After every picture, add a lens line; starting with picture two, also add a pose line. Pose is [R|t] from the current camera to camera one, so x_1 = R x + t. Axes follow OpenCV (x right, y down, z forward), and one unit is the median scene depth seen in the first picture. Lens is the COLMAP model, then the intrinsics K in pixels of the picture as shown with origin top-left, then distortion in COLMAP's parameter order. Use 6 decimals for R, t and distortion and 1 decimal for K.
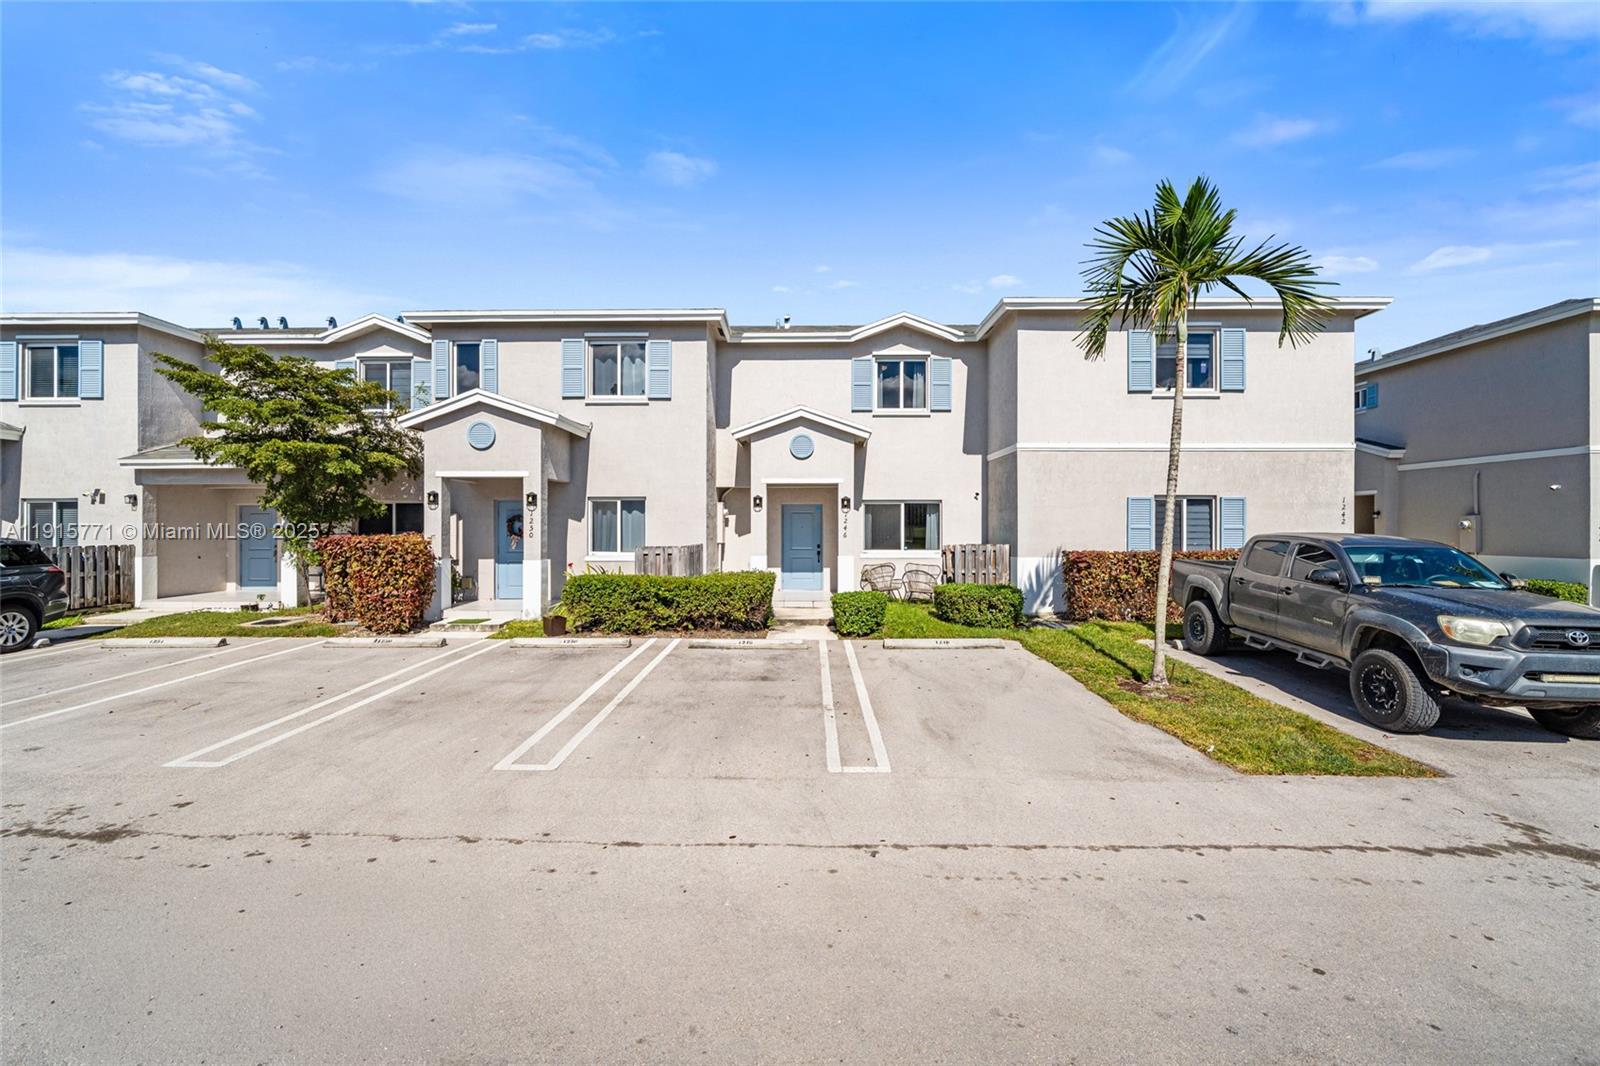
lens RADIAL K [[646.0, 0, 798.4], [0, 646.0, 525.3], [0, 0, 1]] dist [-0.001512, -0.000015]
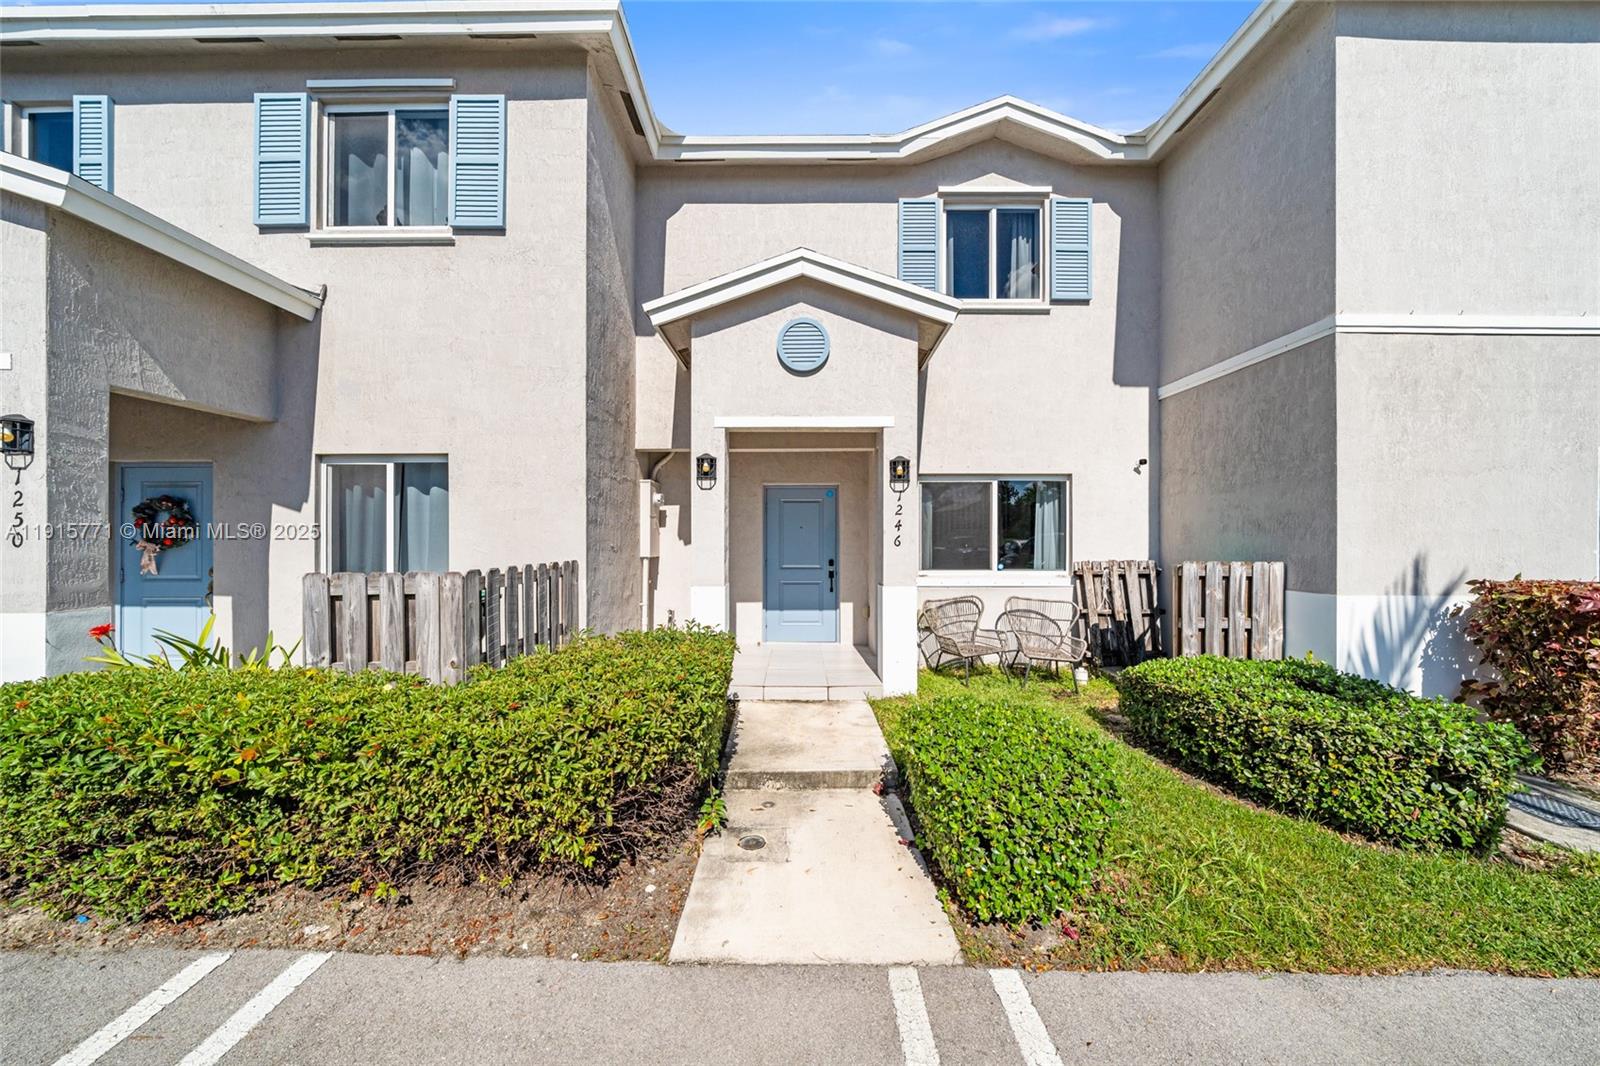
lens RADIAL K [[547.7, 0, 805.9], [0, 547.7, 541.1], [0, 0, 1]] dist [-0.004973, -0.000446]
pose [[0.999648, 0.000856, 0.026526, -0.002526], [-0.001018, 0.999981, 0.006093, 0.012140], [-0.026521, -0.006118, 0.999630, 0.582276]]
